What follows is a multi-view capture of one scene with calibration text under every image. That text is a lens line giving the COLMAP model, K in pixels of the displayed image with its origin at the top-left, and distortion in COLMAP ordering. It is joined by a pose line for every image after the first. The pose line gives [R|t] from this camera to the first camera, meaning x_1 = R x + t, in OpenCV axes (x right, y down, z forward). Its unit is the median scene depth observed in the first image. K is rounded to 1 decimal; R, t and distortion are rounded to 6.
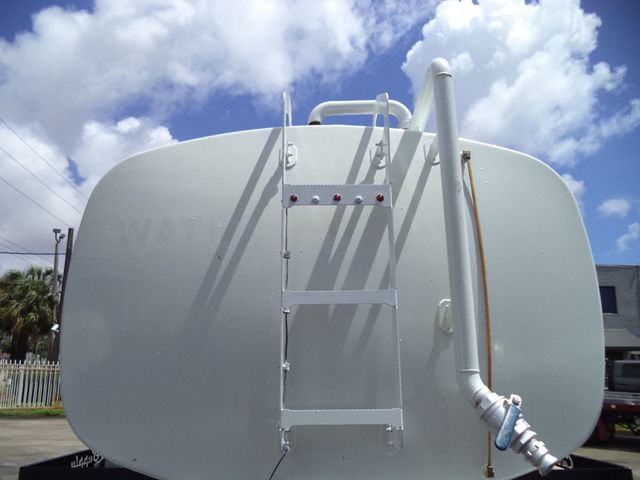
lens RADIAL K [[518.6, 0, 331.6], [0, 518.6, 246.9], [0, 0, 1]] dist [-0.021929, -0.015578]
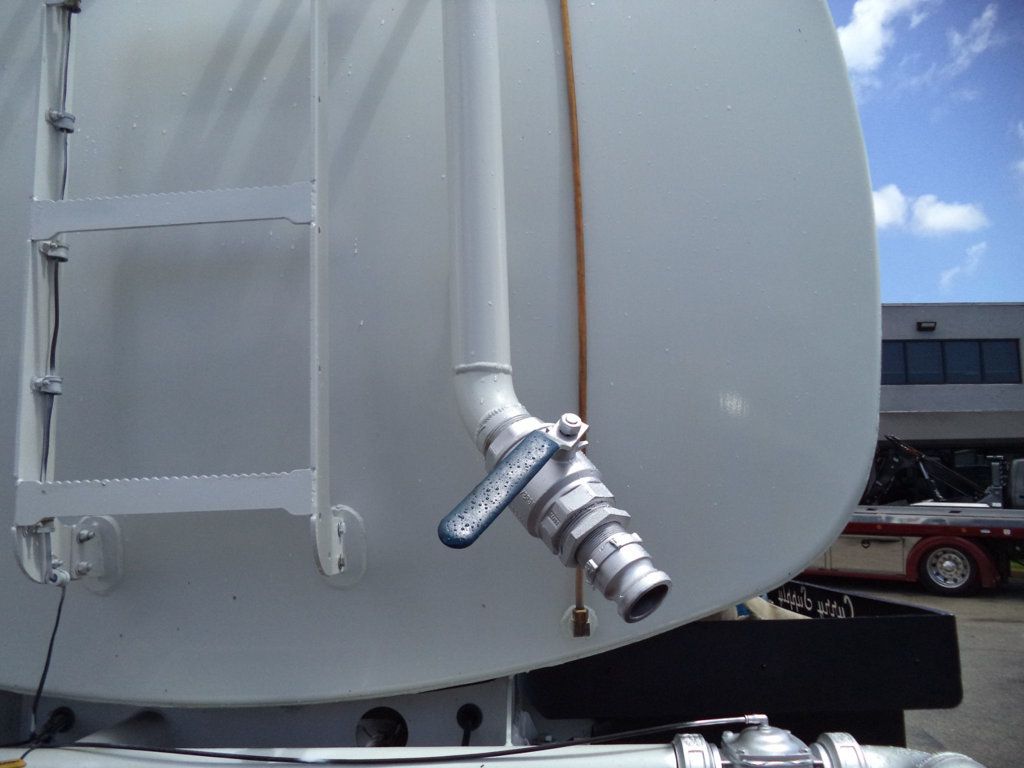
lens RADIAL K [[829.8, 0, 517.9], [0, 829.8, 387.3], [0, 0, 1]] dist [-0.021929, -0.015578]
pose [[0.998010, -0.035014, -0.052437, 0.270756], [0.040294, 0.993837, 0.103269, 0.158669], [0.048498, -0.105177, 0.993270, 0.315836]]
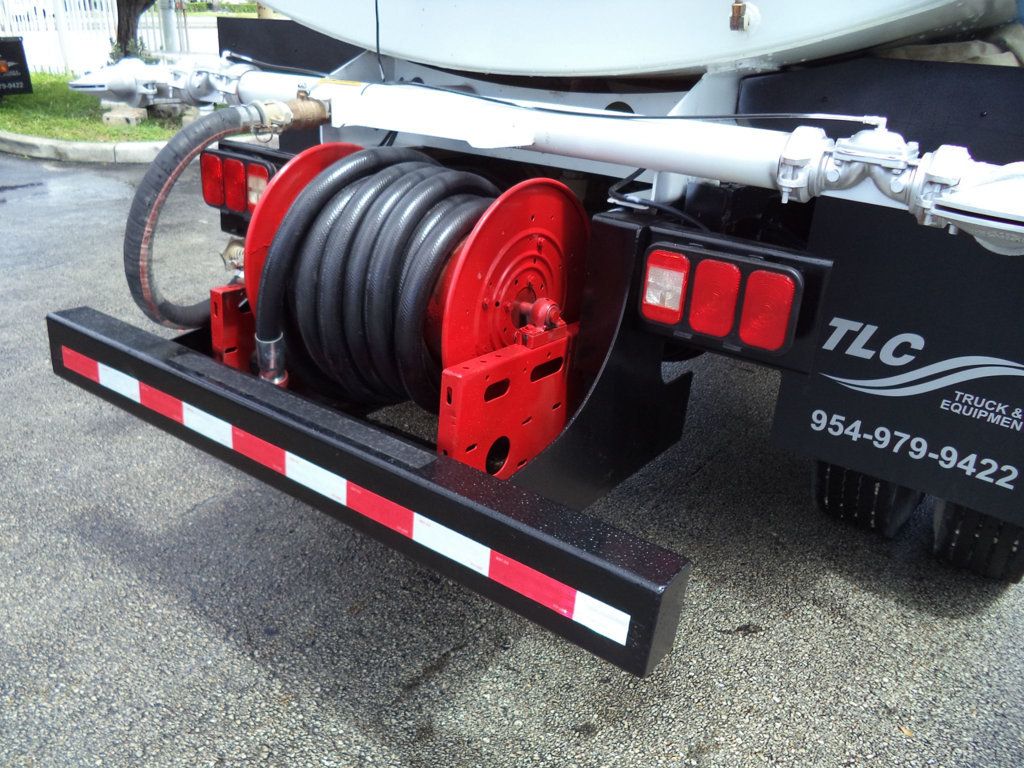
lens RADIAL K [[829.8, 0, 514.3], [0, 829.8, 379.0], [0, 0, 1]] dist [-0.021929, -0.015578]
pose [[0.794649, 0.269339, -0.544049, 0.574739], [0.101740, 0.824428, 0.556748, 0.242049], [0.598483, -0.497771, 0.627728, 0.219807]]
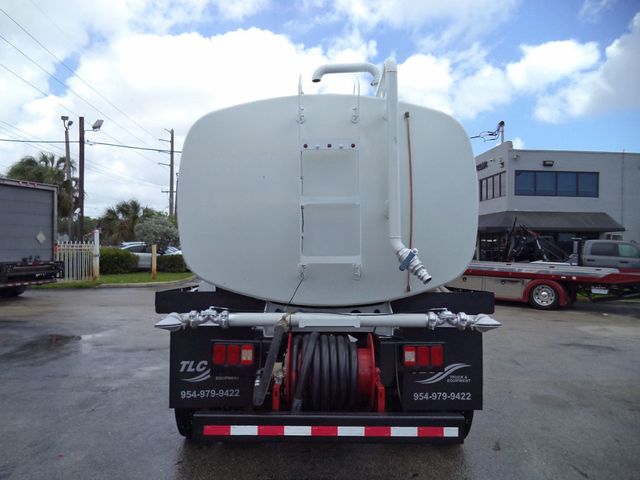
lens RADIAL K [[518.6, 0, 326.9], [0, 518.6, 237.1], [0, 0, 1]] dist [-0.021929, -0.015578]
pose [[0.999957, -0.001593, -0.009157, 0.018355], [0.003461, 0.978187, 0.207696, -0.146152], [0.008626, -0.207719, 0.978150, -0.790929]]
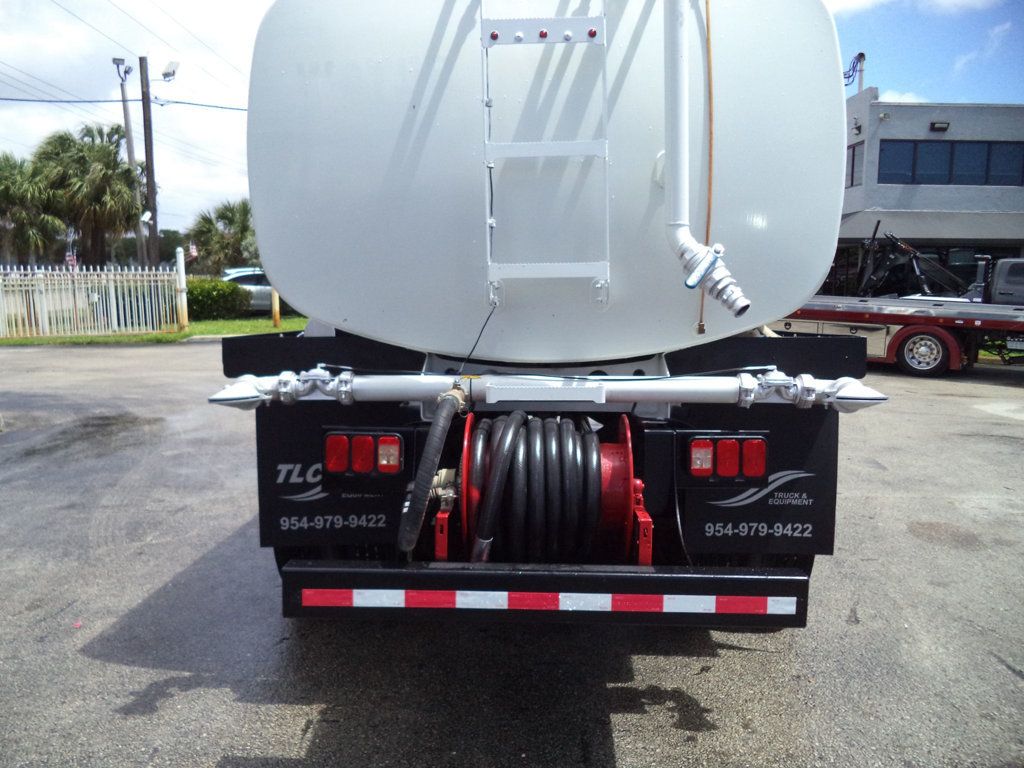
lens RADIAL K [[829.8, 0, 520.6], [0, 829.8, 381.2], [0, 0, 1]] dist [-0.021929, -0.015578]
pose [[0.998438, -0.000796, -0.055857, 0.046156], [0.020038, 0.938461, 0.344803, -0.023644], [0.052145, -0.345383, 0.937012, -0.497062]]
